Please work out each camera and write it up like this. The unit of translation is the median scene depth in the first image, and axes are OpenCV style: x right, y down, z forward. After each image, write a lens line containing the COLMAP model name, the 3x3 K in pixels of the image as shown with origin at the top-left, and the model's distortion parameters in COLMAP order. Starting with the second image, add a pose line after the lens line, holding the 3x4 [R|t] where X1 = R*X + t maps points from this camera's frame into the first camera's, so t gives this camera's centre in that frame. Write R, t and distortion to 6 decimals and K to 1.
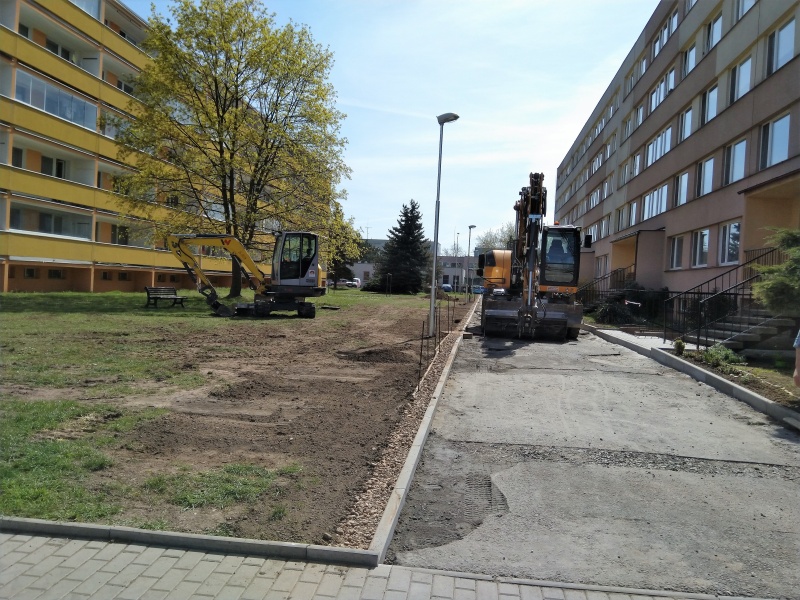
lens RADIAL K [[629.9, 0, 396.0], [0, 629.9, 302.6], [0, 0, 1]] dist [0.015593, -0.007440]
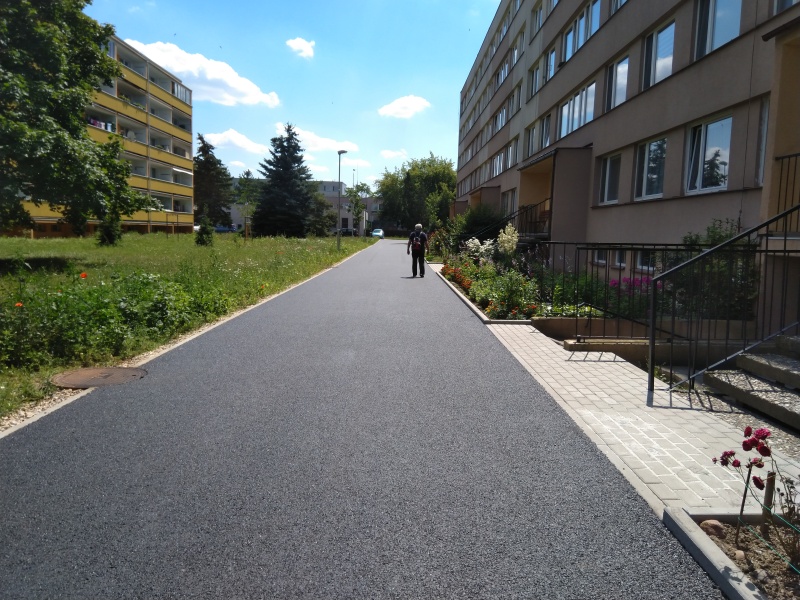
lens RADIAL K [[629.9, 0, 403.4], [0, 629.9, 299.7], [0, 0, 1]] dist [0.015593, -0.007440]
pose [[0.989440, -0.034235, 0.140843, 0.082160], [0.022016, 0.995928, 0.087419, -0.009181], [-0.143262, -0.083395, 0.986165, 0.233346]]
